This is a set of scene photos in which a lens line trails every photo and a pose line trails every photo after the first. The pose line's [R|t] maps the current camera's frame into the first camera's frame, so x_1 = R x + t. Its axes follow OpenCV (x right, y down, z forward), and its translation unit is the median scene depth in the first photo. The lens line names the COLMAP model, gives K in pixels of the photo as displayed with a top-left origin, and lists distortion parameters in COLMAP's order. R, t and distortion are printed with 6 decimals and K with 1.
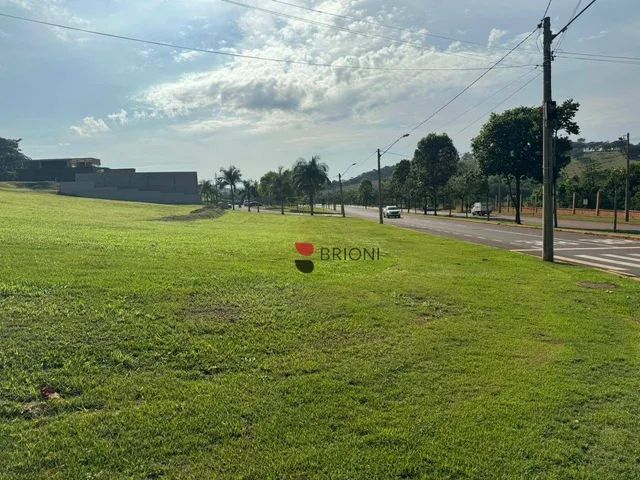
lens RADIAL K [[451.2, 0, 311.8], [0, 451.2, 238.7], [0, 0, 1]] dist [0.062057, -0.076093]
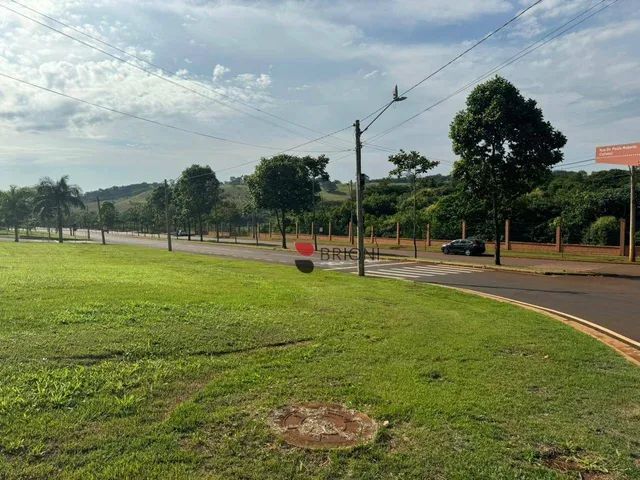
lens RADIAL K [[451.2, 0, 321.1], [0, 451.2, 242.2], [0, 0, 1]] dist [0.062057, -0.076093]
pose [[0.830944, -0.014891, 0.556157, -0.055810], [0.039758, 0.998675, -0.032662, -0.002189], [-0.554934, 0.049252, 0.830435, -0.025016]]
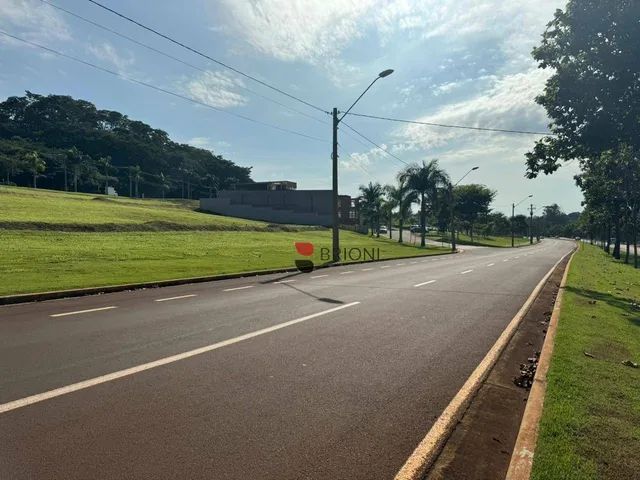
lens RADIAL K [[451.2, 0, 320.0], [0, 451.2, 236.2], [0, 0, 1]] dist [0.062057, -0.076093]
pose [[0.869120, 0.049642, -0.492104, 0.154739], [-0.083302, 0.995429, -0.046706, -0.015129], [0.487537, 0.081587, 0.869282, 0.236646]]
